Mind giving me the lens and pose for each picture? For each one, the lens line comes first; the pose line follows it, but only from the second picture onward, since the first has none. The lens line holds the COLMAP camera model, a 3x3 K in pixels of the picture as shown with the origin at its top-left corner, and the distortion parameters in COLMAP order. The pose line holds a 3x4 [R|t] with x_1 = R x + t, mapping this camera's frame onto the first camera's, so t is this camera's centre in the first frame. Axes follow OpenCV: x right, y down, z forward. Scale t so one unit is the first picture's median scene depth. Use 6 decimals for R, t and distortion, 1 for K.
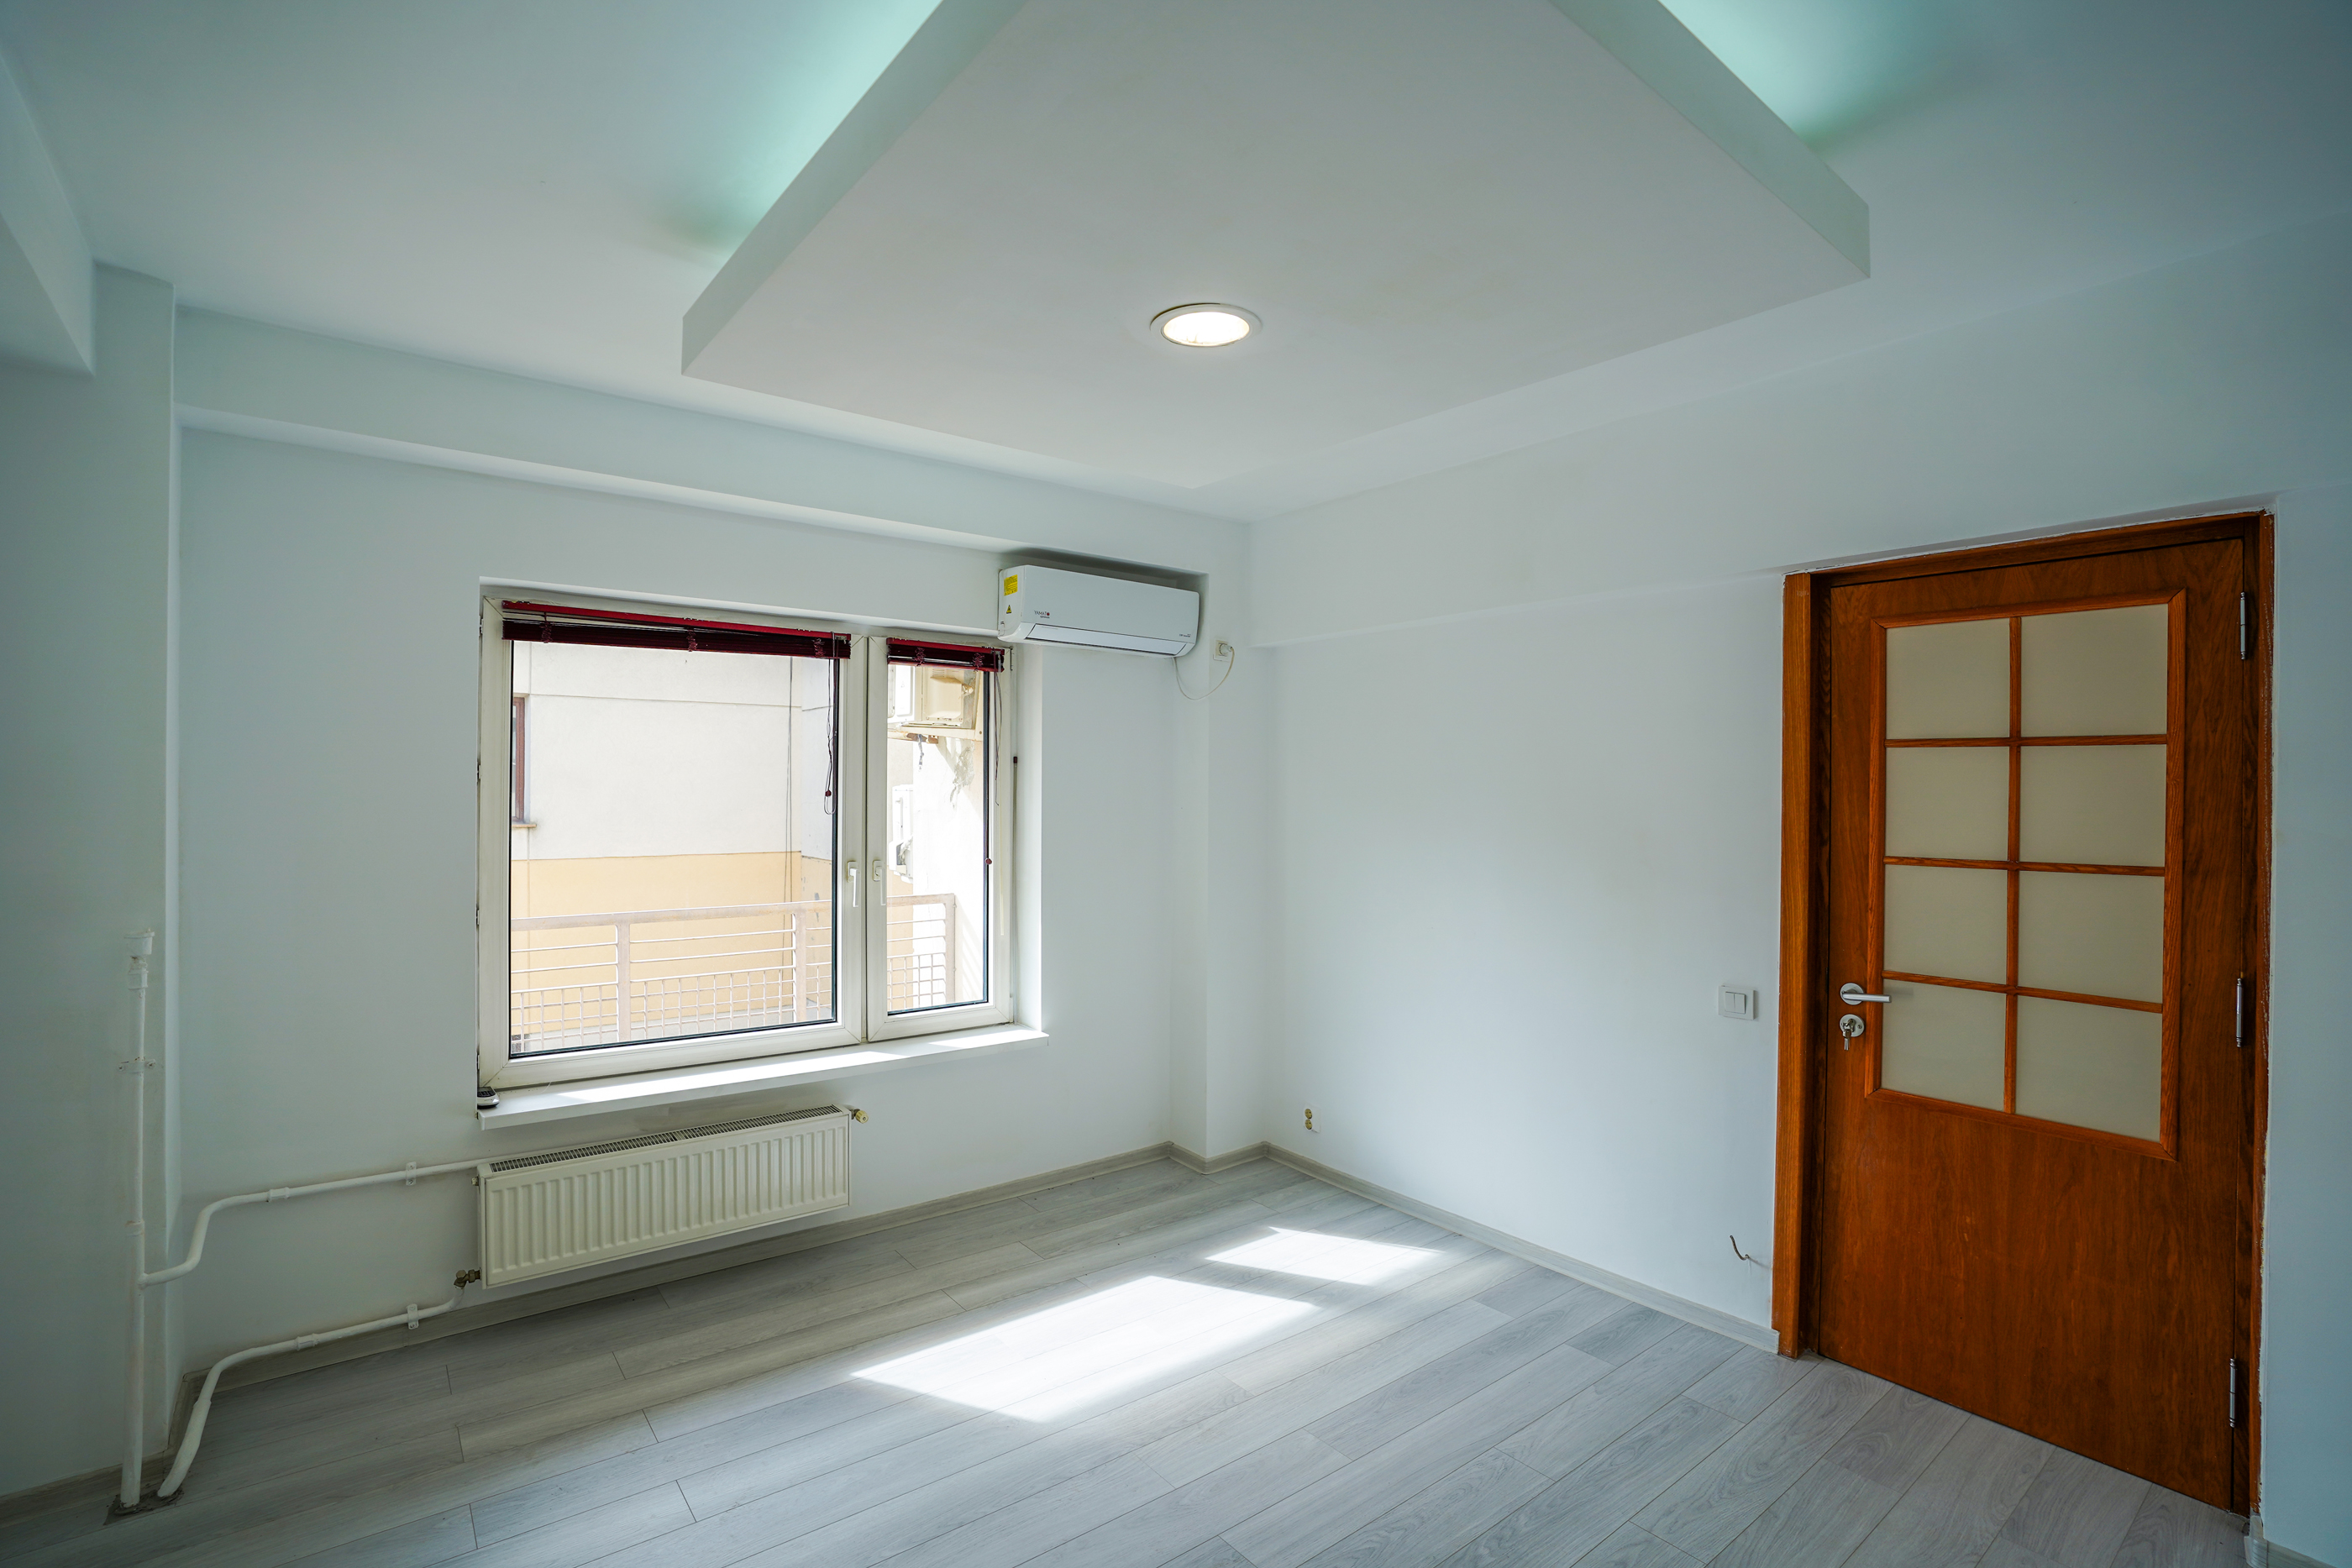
lens RADIAL K [[1074.0, 0, 1156.9], [0, 1074.0, 783.0], [0, 0, 1]] dist [-0.075530, 0.025442]
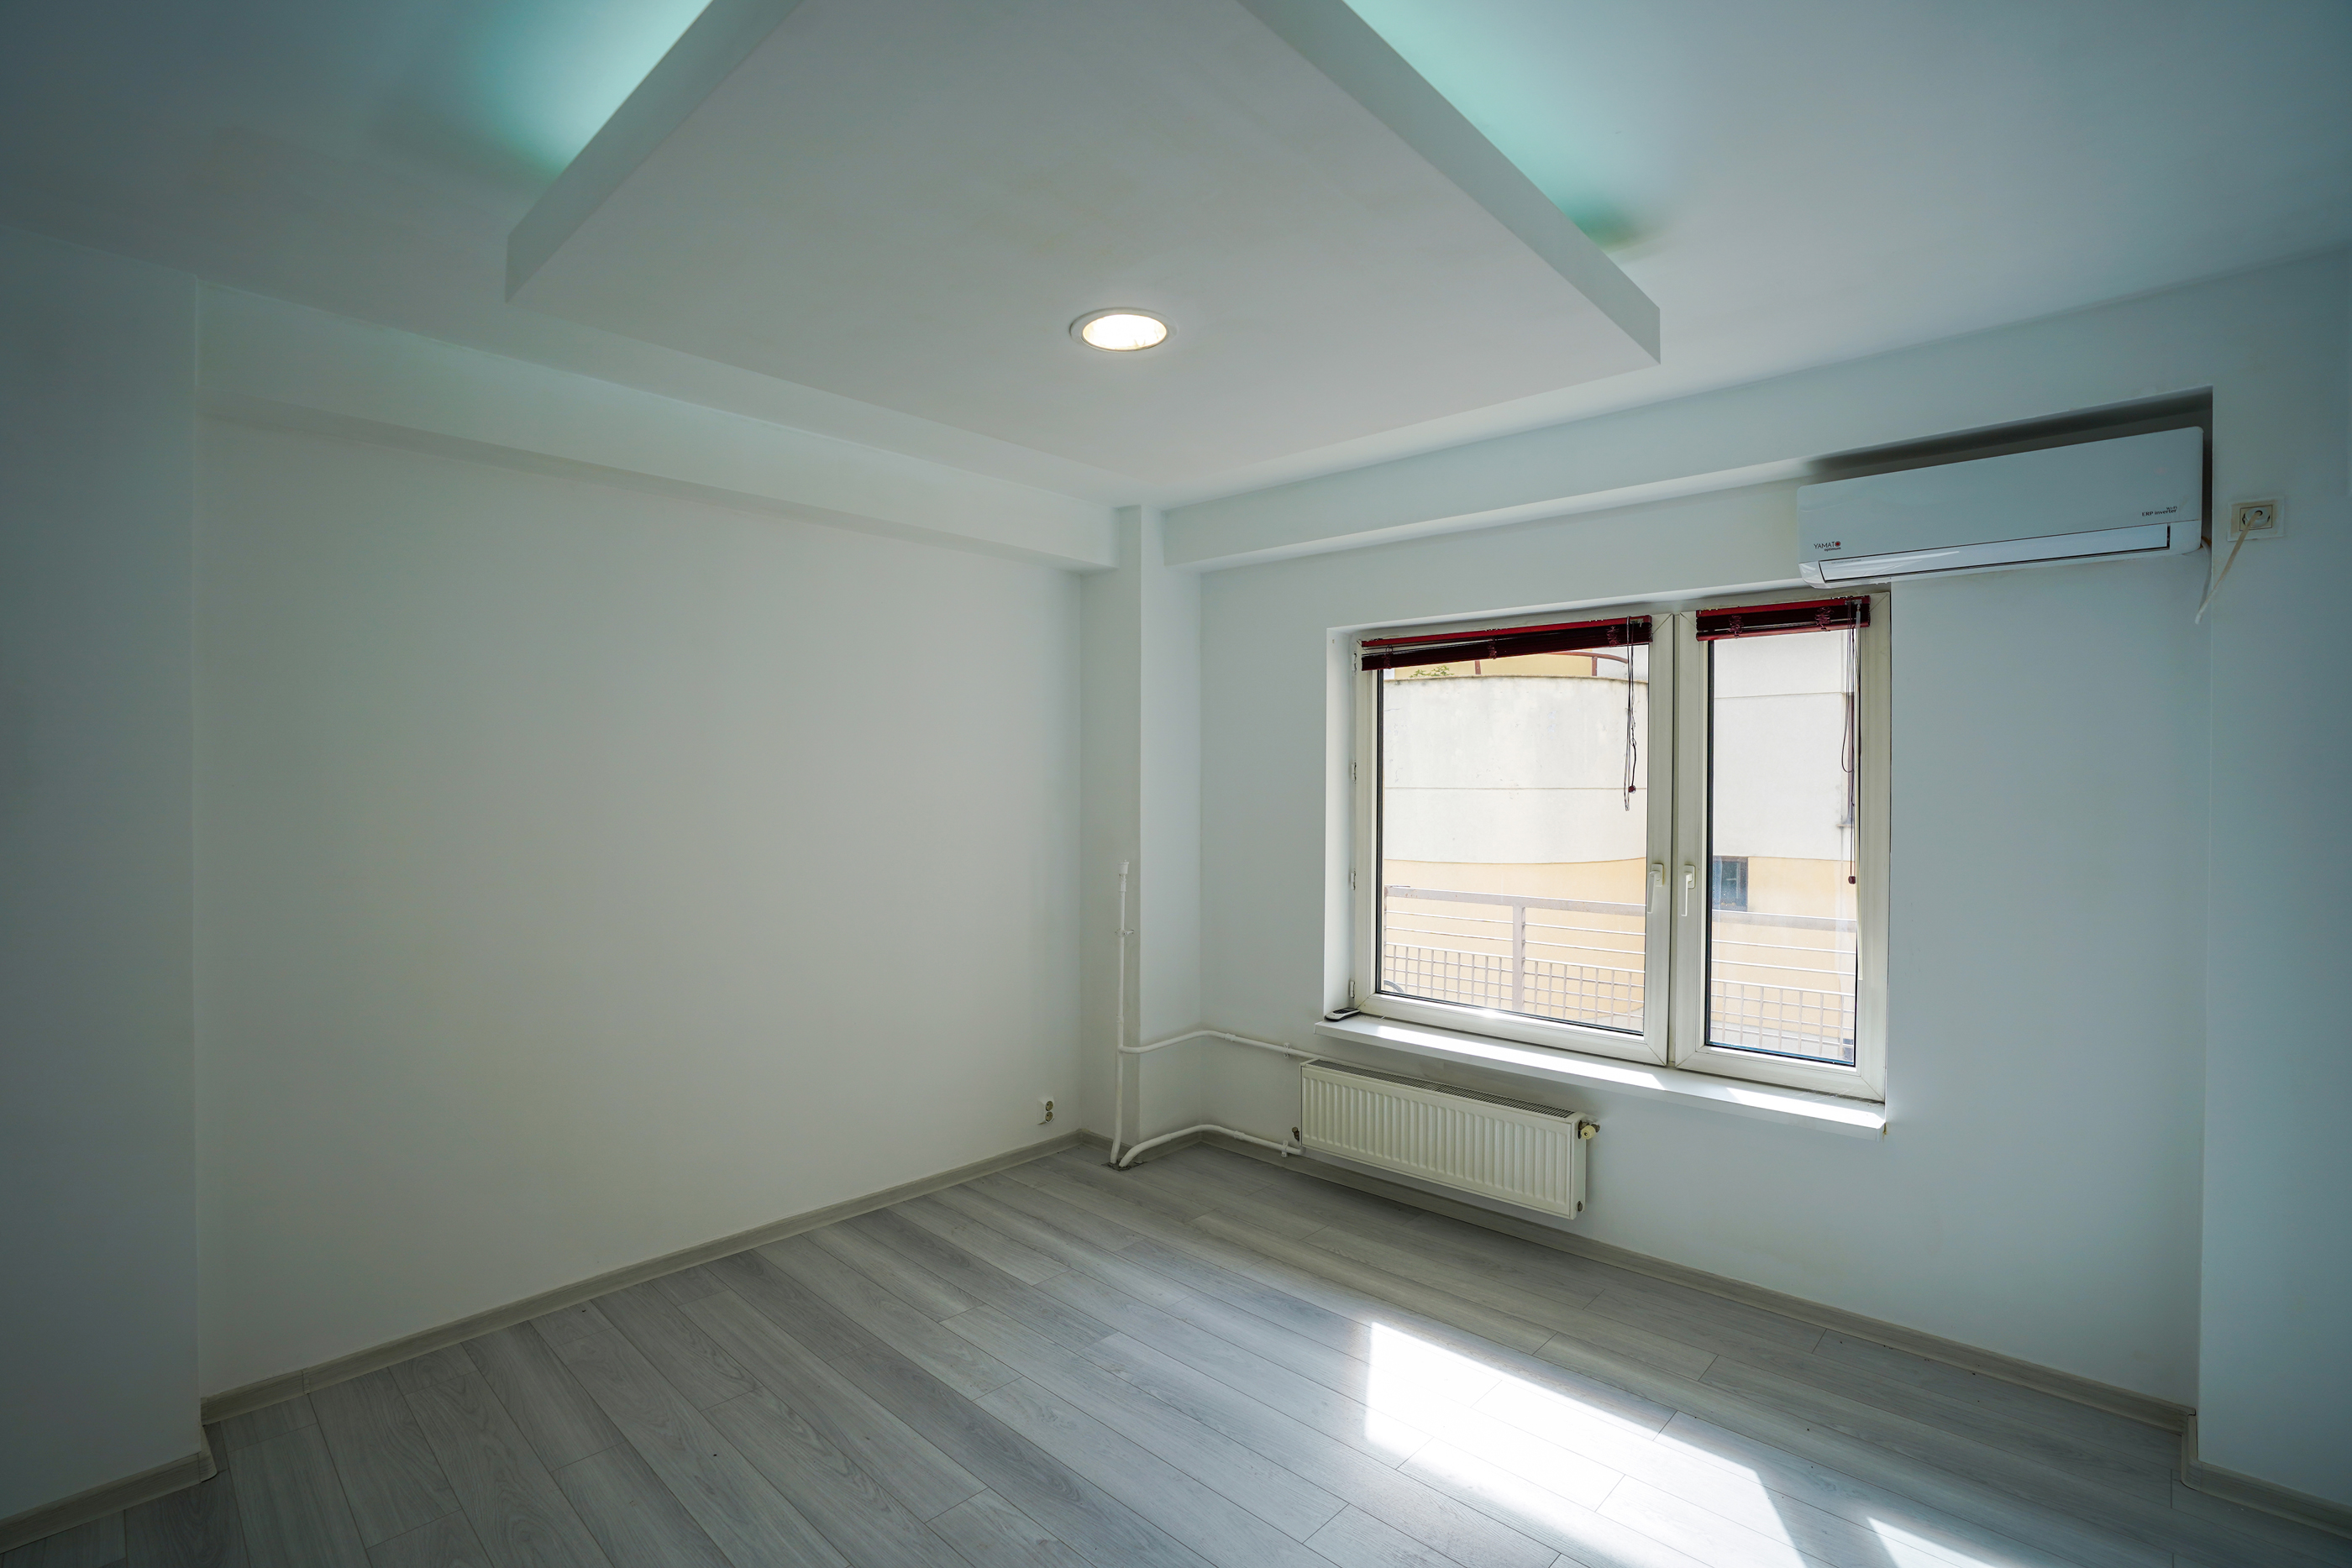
lens RADIAL K [[1074.0, 0, 1156.9], [0, 1074.0, 783.0], [0, 0, 1]] dist [-0.075530, 0.025442]
pose [[0.144194, -0.006625, -0.989527, 0.680051], [0.002936, 0.999976, -0.006267, 0.011242], [0.989545, -0.002001, 0.144210, 0.558787]]
